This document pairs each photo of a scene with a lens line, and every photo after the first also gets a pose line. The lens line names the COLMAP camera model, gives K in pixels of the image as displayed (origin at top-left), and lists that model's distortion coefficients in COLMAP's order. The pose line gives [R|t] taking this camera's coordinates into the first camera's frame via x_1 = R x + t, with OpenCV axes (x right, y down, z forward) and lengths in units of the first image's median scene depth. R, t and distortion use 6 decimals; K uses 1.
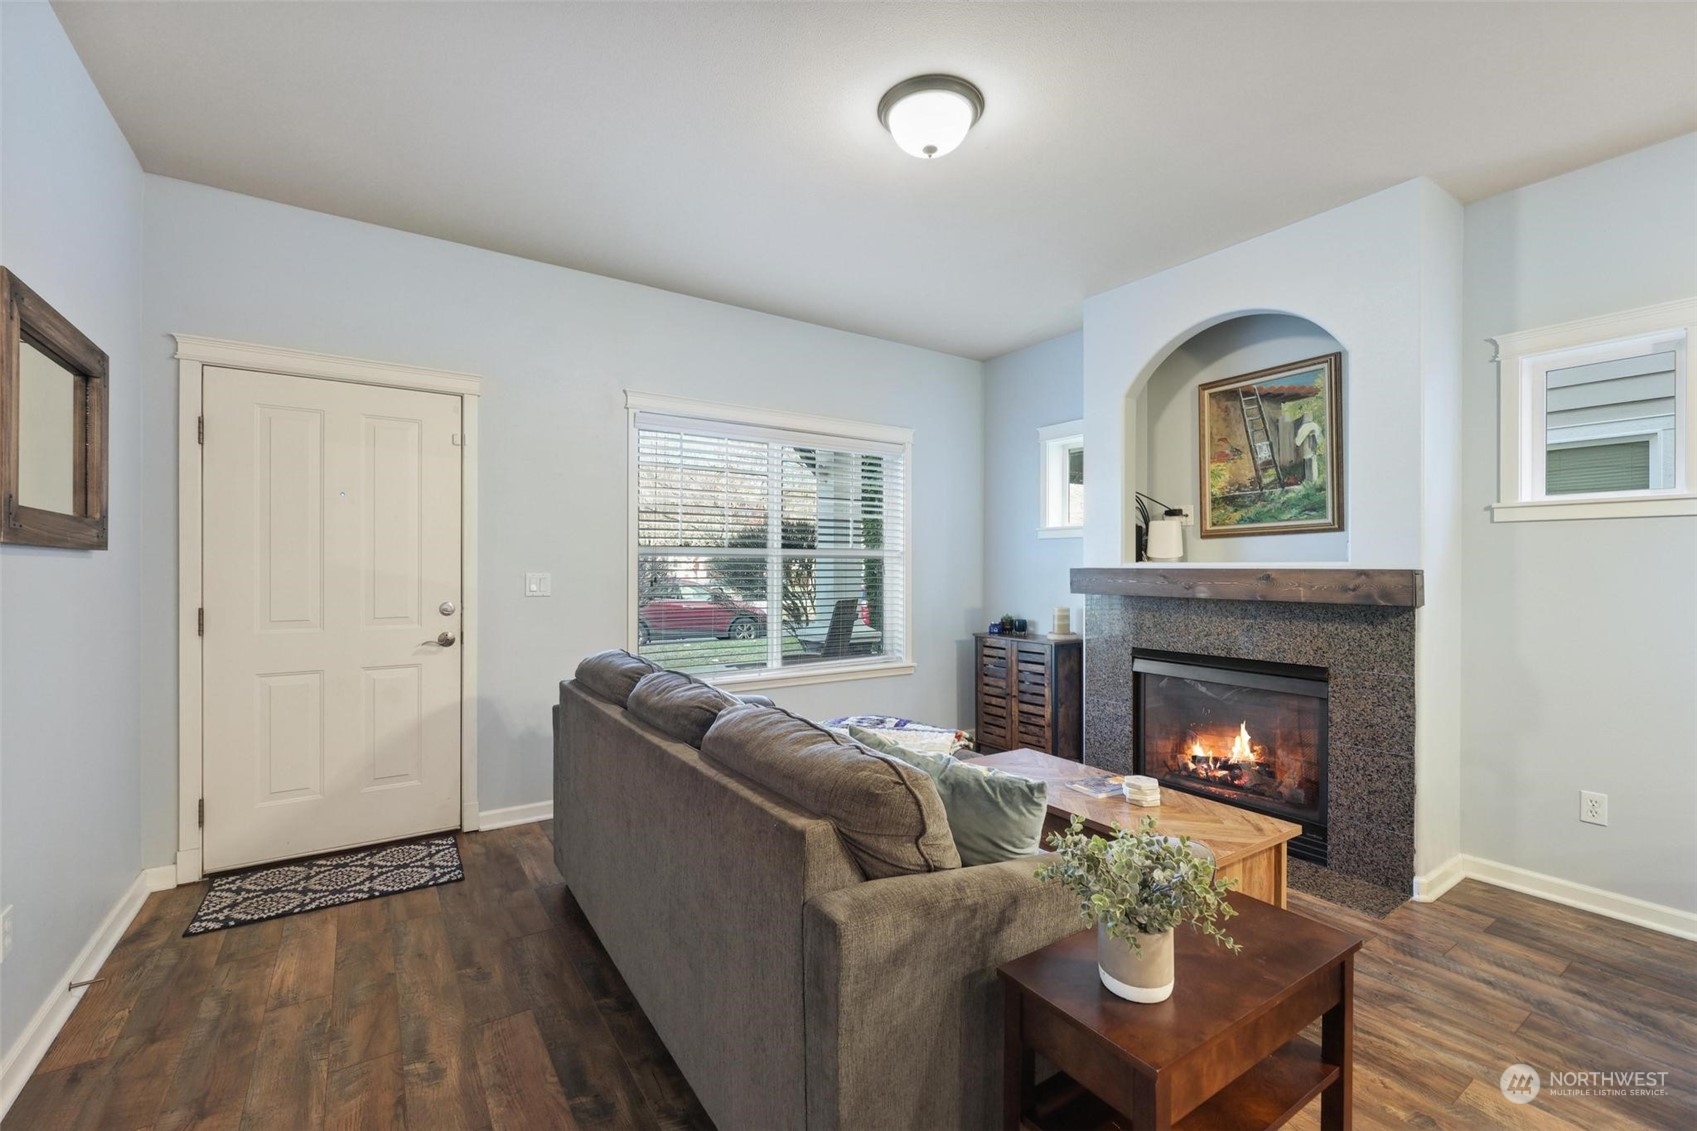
lens RADIAL K [[718.6, 0, 848.5], [0, 718.6, 565.5], [0, 0, 1]] dist [-0.001259, -0.000468]
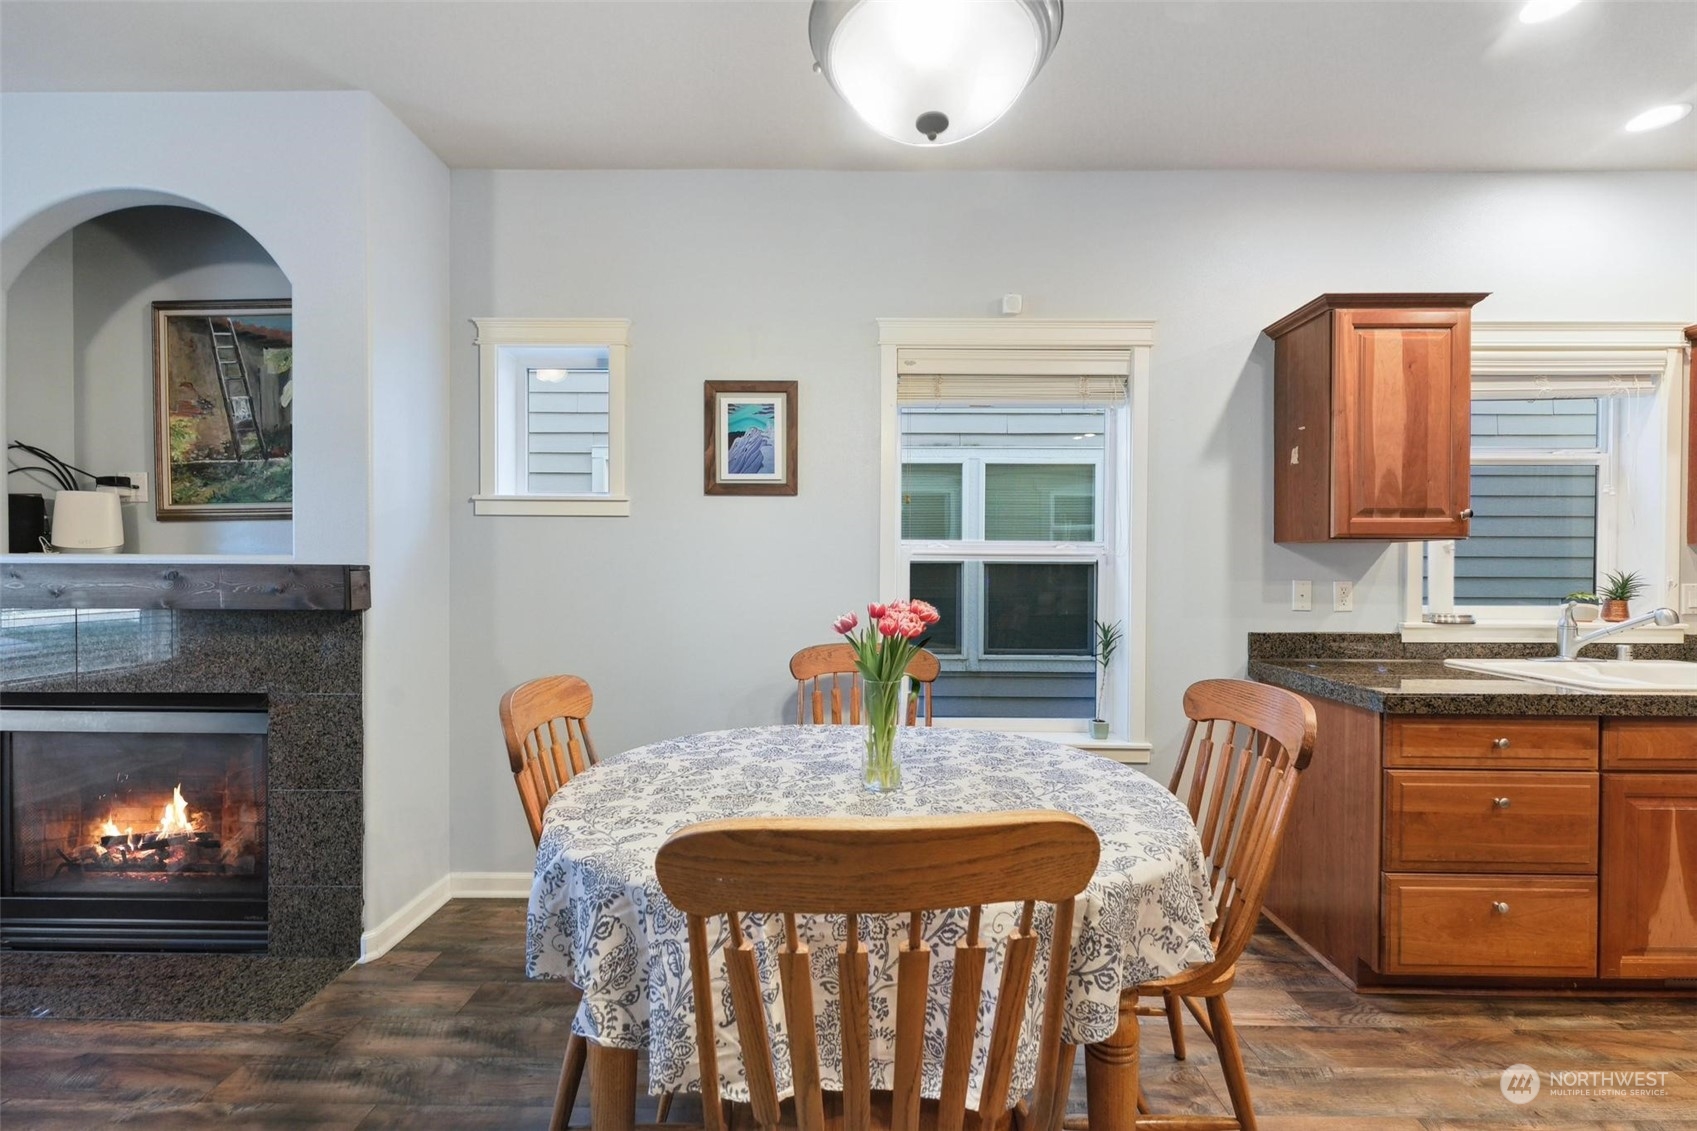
lens RADIAL K [[684.8, 0, 852.4], [0, 684.8, 570.3], [0, 0, 1]] dist [0.000422, 0.000419]
pose [[0.568394, -0.006089, 0.822734, 0.363796], [-0.003200, 0.999949, 0.009611, 0.002032], [-0.822751, -0.008096, 0.568345, 0.065524]]
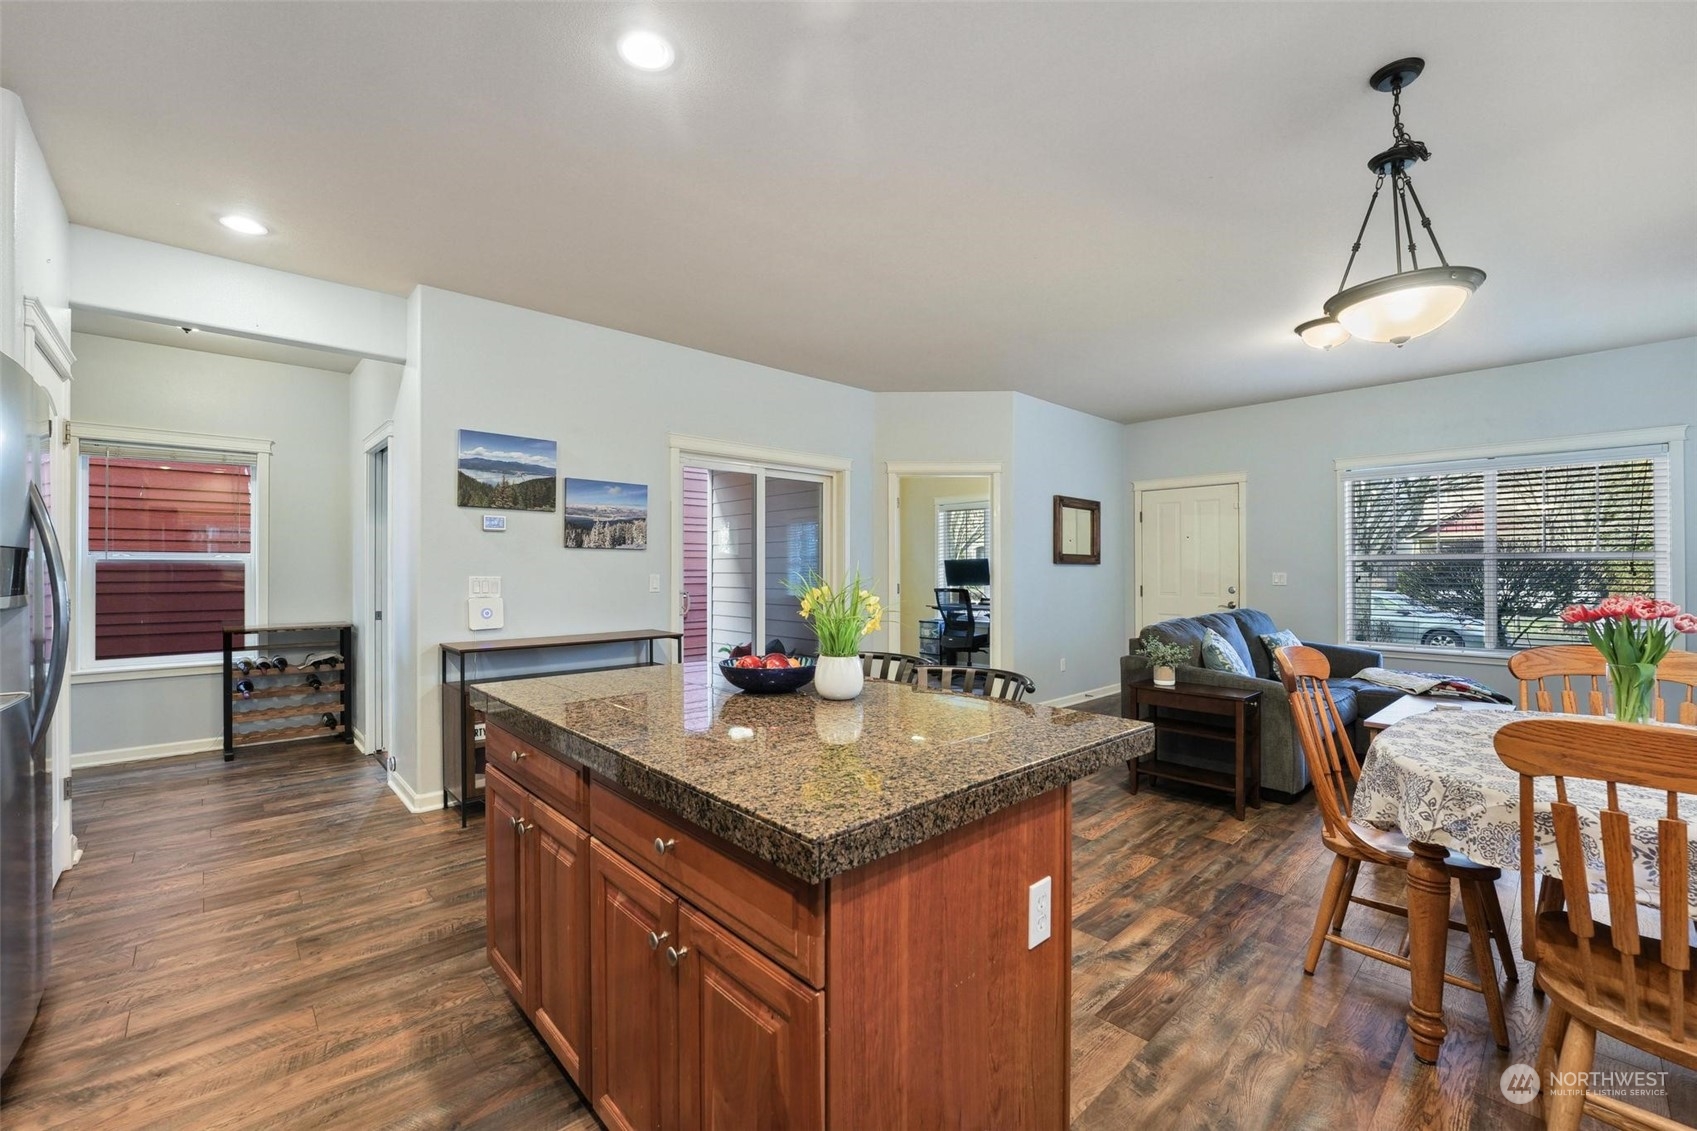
lens RADIAL K [[684.8, 0, 852.4], [0, 684.8, 570.3], [0, 0, 1]] dist [0.000422, 0.000419]
pose [[0.156112, -0.005339, -0.987725, 1.143396], [0.003357, 0.999982, -0.004875, 0.006389], [0.987734, -0.002555, 0.156128, -0.332260]]
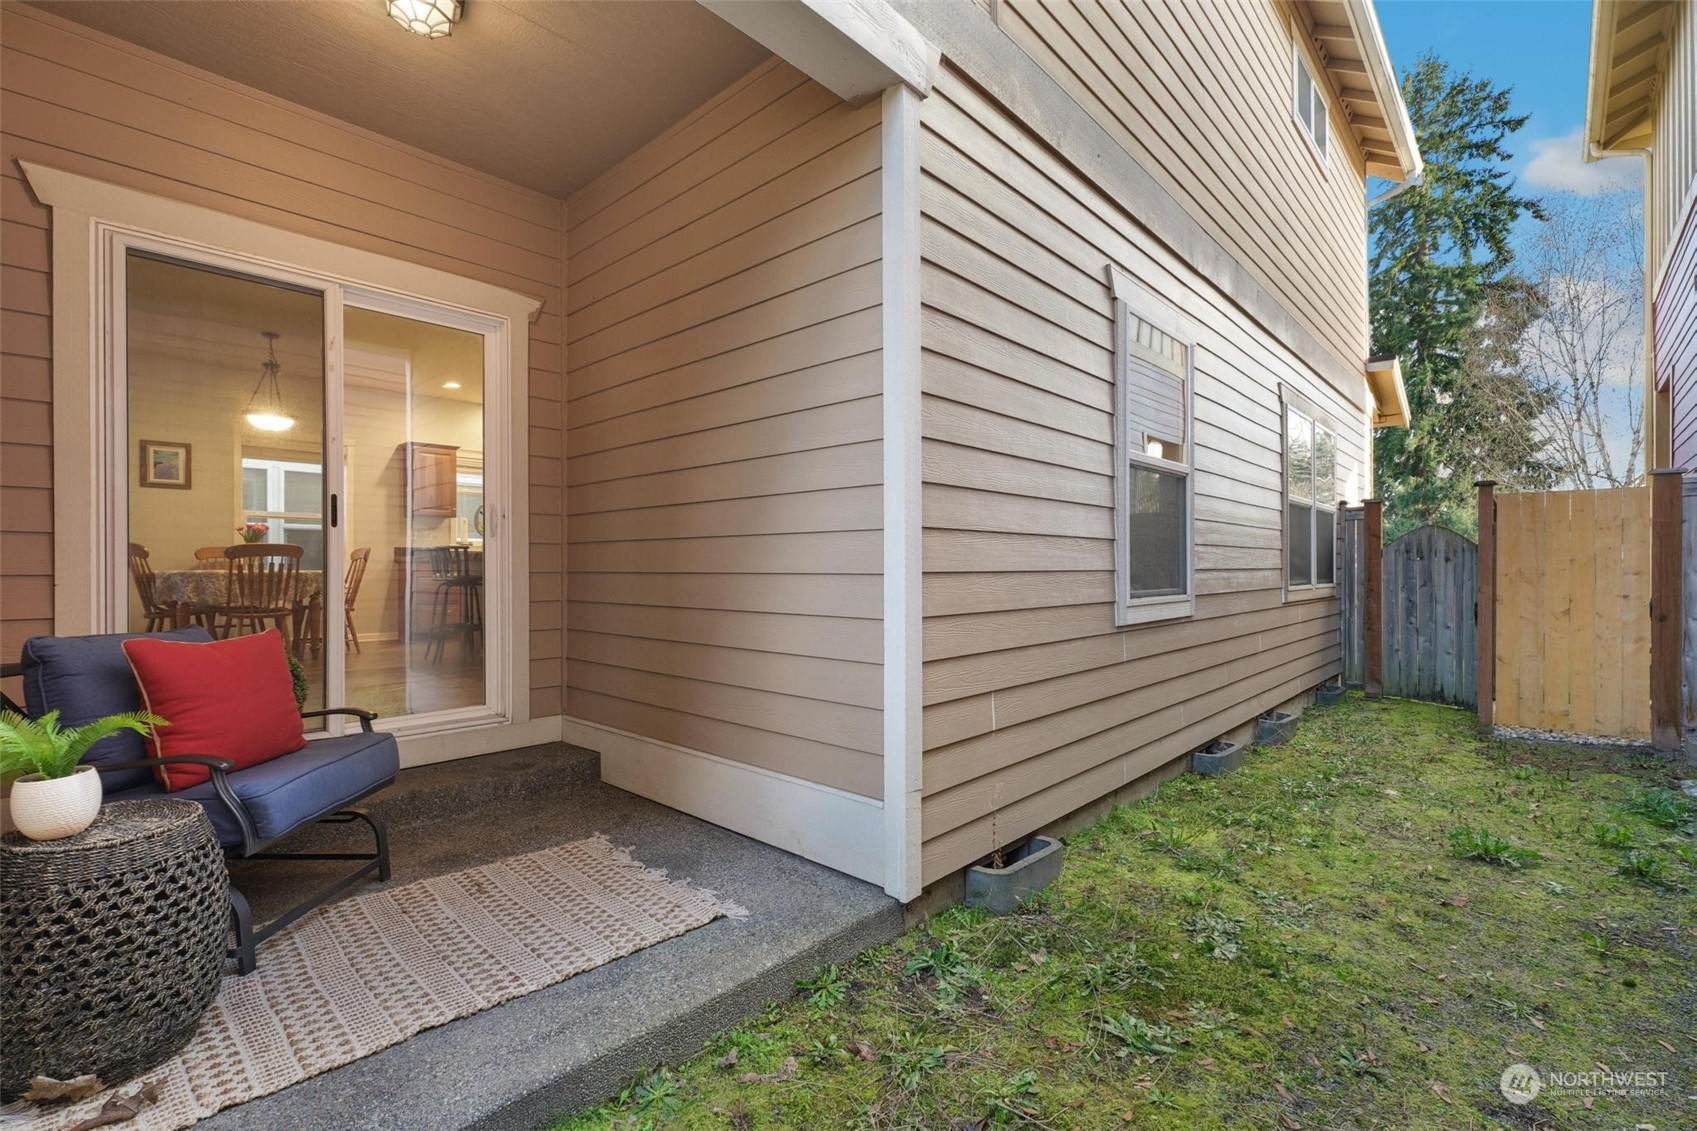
lens RADIAL K [[751.3, 0, 851.9], [0, 751.3, 569.0], [0, 0, 1]] dist [-0.000028, -0.000419]
pose [[-0.230574, -0.005503, 0.973039, -1.442405], [-0.000098, 0.999984, 0.005633, 0.130423], [-0.973055, 0.001204, -0.230571, -0.729339]]
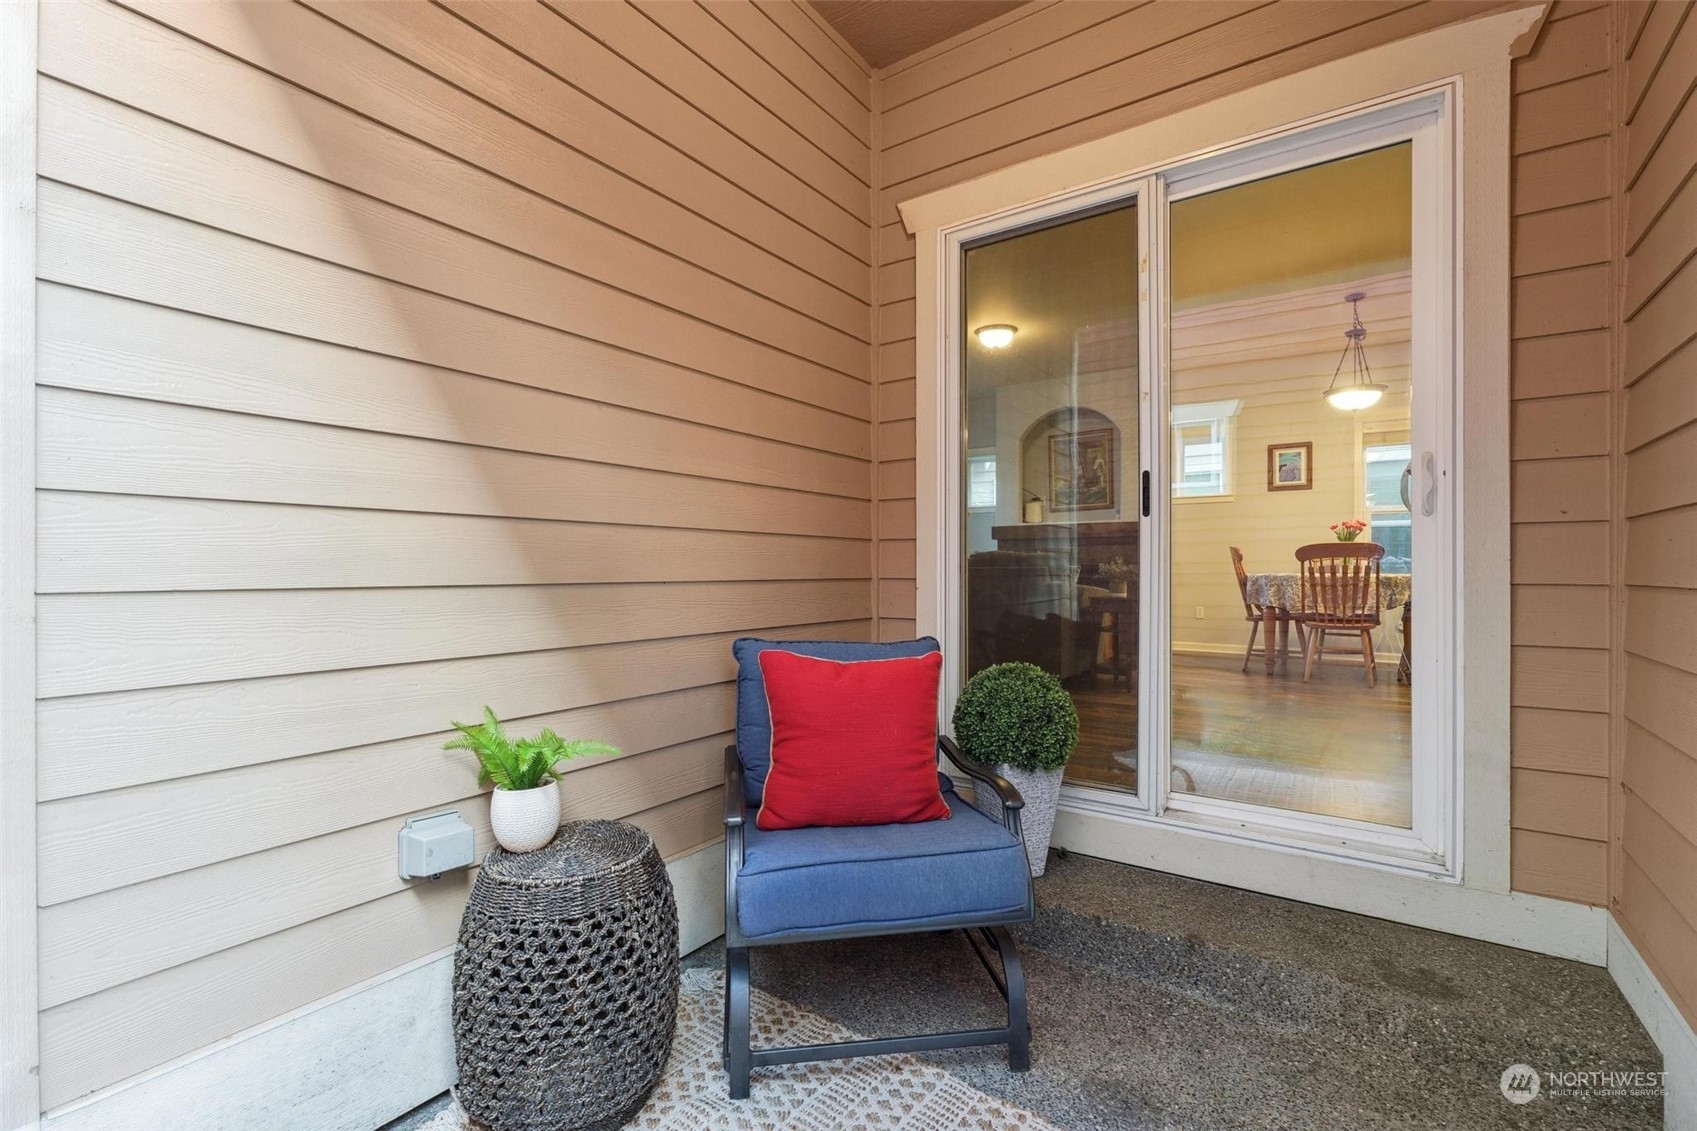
lens RADIAL K [[751.3, 0, 851.9], [0, 751.3, 569.0], [0, 0, 1]] dist [-0.000028, -0.000419]
pose [[0.932599, -0.002558, 0.360906, -0.876478], [0.002092, 0.999996, 0.001682, 0.129495], [-0.360909, -0.000814, 0.932601, -0.850044]]
